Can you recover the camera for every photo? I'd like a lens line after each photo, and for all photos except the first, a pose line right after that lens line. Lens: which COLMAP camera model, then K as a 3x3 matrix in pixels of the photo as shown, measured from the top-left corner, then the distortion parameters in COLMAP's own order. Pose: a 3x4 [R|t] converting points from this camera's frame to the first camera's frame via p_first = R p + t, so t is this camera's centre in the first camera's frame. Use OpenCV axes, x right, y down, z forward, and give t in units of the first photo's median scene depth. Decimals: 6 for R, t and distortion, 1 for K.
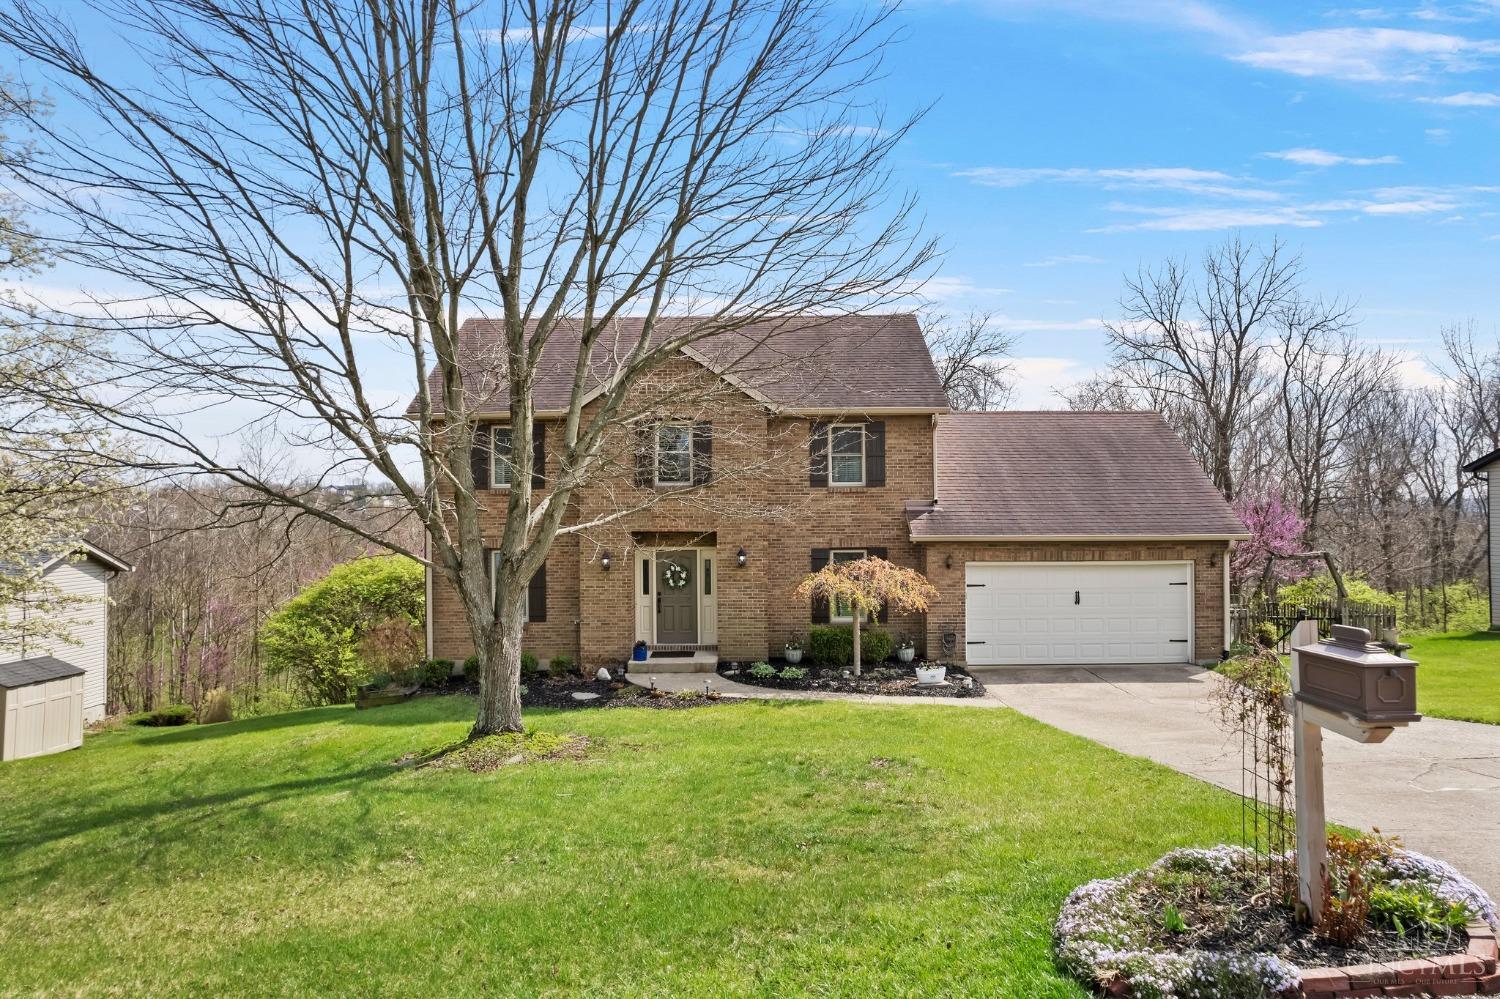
lens RADIAL K [[955.3, 0, 745.5], [0, 955.3, 502.9], [0, 0, 1]] dist [-0.037397, 0.017181]
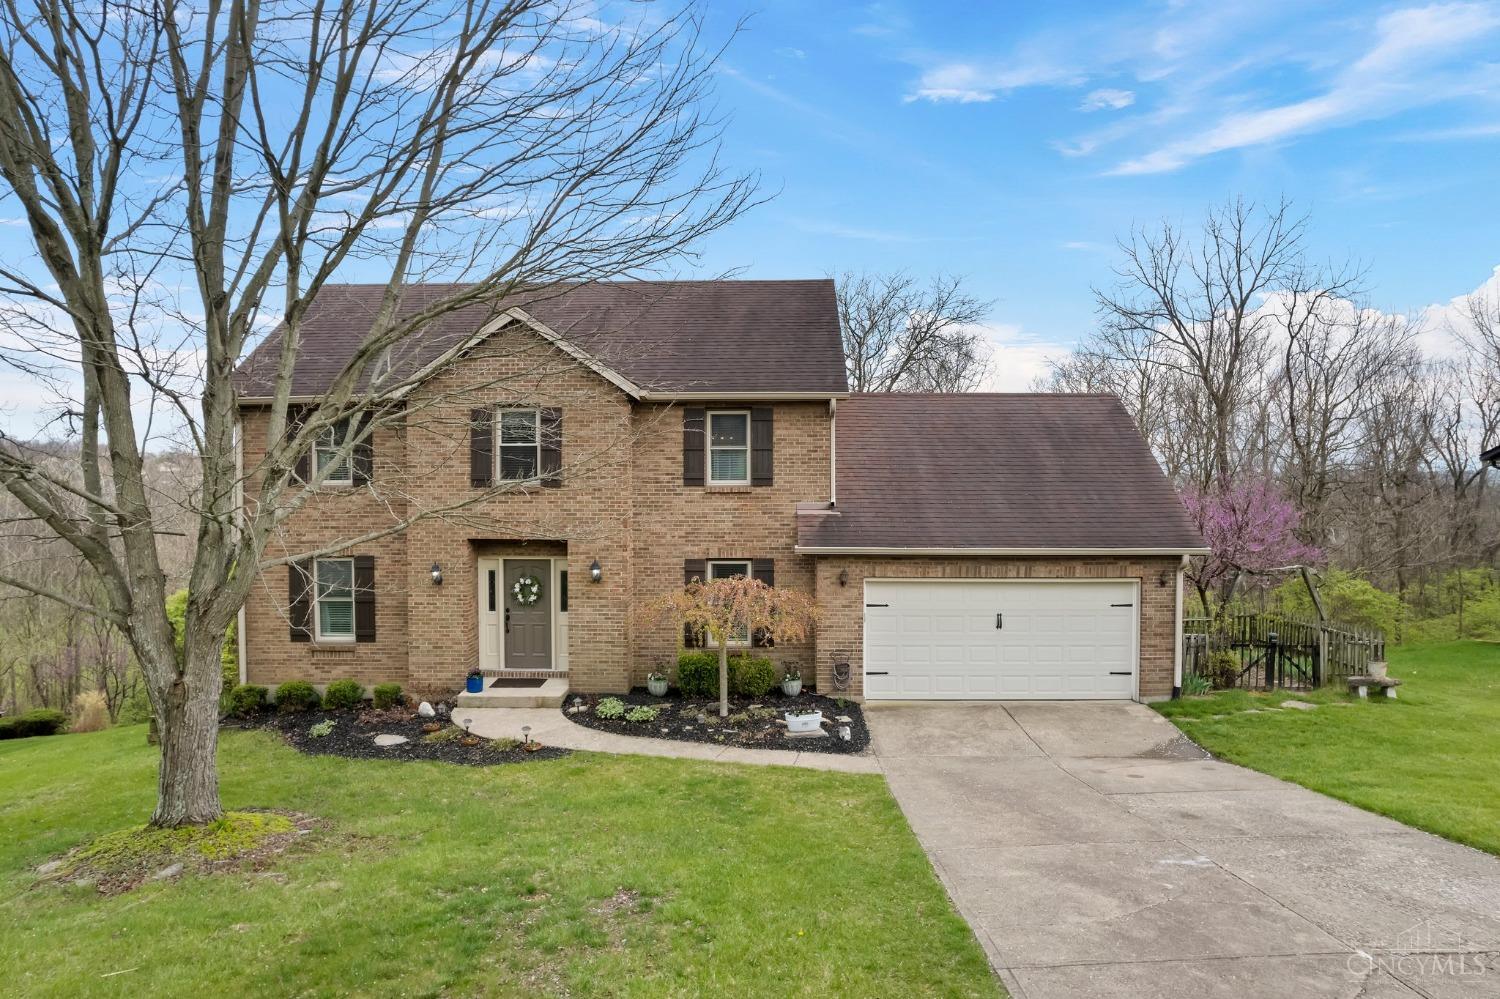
lens RADIAL K [[955.3, 0, 750.7], [0, 955.3, 502.0], [0, 0, 1]] dist [-0.037397, 0.017181]
pose [[0.999856, 0.006434, -0.015675, 0.140112], [-0.005858, 0.999315, 0.036554, -0.033923], [0.015900, -0.036457, 0.999209, 0.159856]]
